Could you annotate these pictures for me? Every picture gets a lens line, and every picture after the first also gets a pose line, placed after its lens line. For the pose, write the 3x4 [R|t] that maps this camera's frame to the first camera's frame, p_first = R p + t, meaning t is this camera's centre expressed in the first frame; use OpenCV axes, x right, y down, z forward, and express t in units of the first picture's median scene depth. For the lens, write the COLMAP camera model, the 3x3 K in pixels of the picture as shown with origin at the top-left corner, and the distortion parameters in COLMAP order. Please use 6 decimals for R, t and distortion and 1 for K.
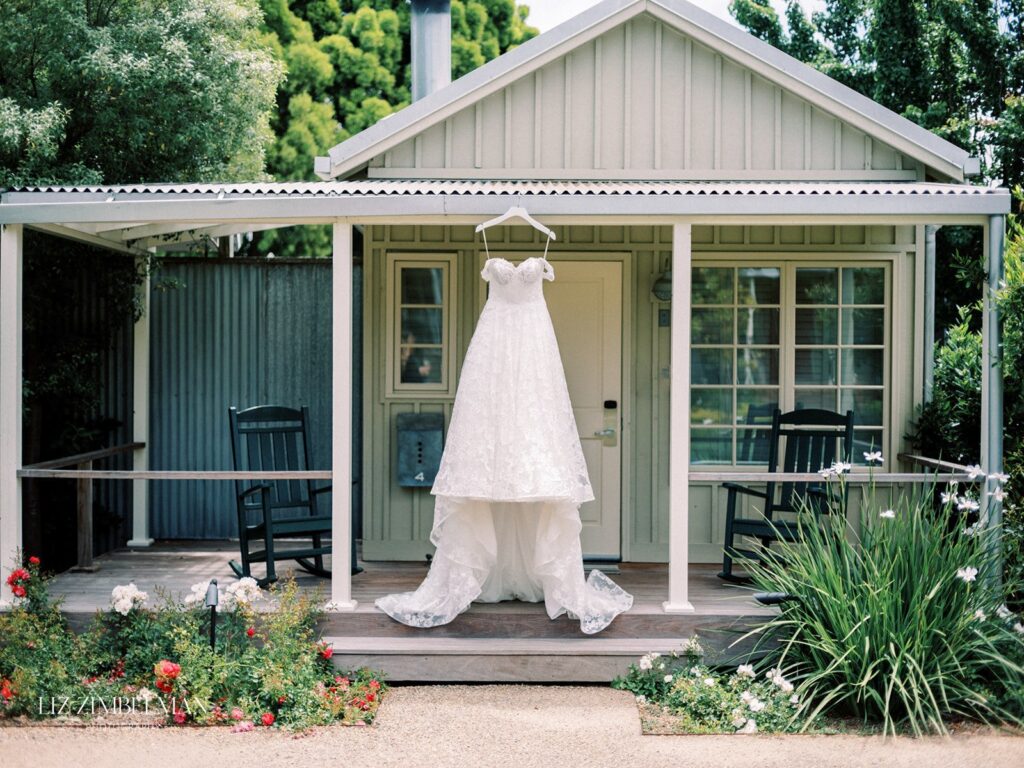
lens RADIAL K [[1340.0, 0, 512.0], [0, 1340.0, 384.0], [0, 0, 1]] dist [0.021081, 0.022738]
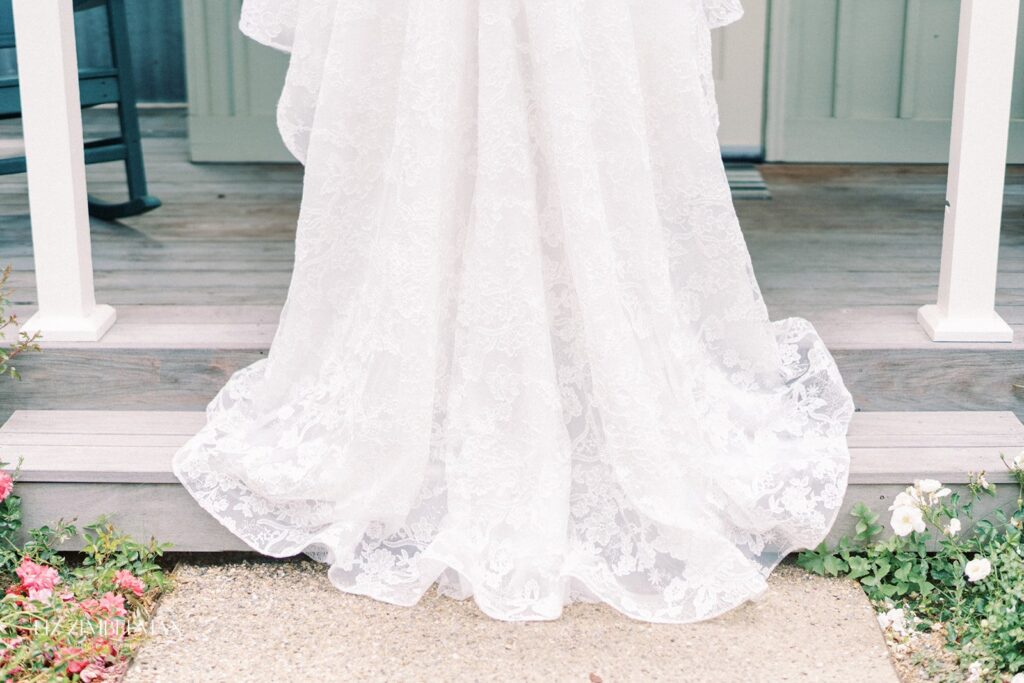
lens RADIAL K [[1646.6, 0, 512.0], [0, 1646.6, 341.5], [0, 0, 1]] dist [-0.023469, -0.096281]
pose [[0.999962, -0.003113, -0.008159, 0.000863], [0.005324, 0.957901, 0.287049, 0.041052], [0.006922, -0.287082, 0.957881, 0.594391]]
